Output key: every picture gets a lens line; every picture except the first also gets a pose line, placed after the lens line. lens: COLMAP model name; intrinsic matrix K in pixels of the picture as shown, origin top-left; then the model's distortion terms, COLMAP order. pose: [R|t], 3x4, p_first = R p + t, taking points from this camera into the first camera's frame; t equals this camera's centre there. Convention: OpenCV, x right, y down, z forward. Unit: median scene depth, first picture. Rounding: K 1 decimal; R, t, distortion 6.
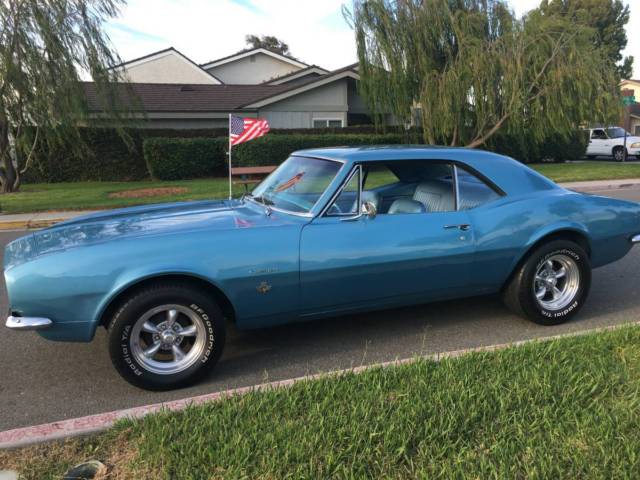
lens RADIAL K [[539.6, 0, 319.4], [0, 539.6, 239.4], [0, 0, 1]] dist [0.053798, -0.064783]
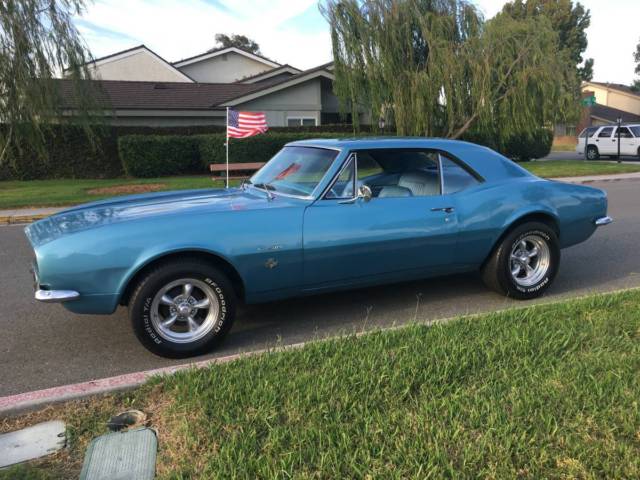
lens RADIAL K [[539.6, 0, 318.8], [0, 539.6, 240.4], [0, 0, 1]] dist [0.053798, -0.064783]
pose [[0.998511, -0.007620, 0.054021, -0.051308], [0.007547, 0.999970, 0.001556, 0.032762], [-0.054031, -0.001146, 0.998539, -0.079134]]
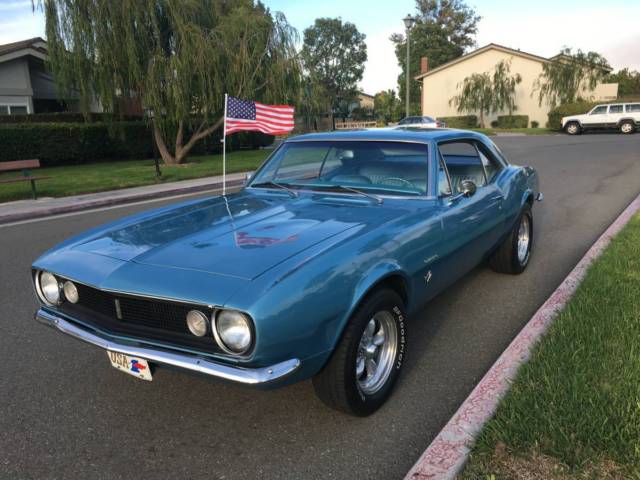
lens RADIAL K [[539.6, 0, 320.9], [0, 539.6, 241.9], [0, 0, 1]] dist [0.053798, -0.064783]
pose [[0.802619, -0.134653, 0.581095, -0.637508], [0.121605, 0.990665, 0.061597, -0.042220], [-0.583965, 0.021226, 0.811501, 0.264624]]
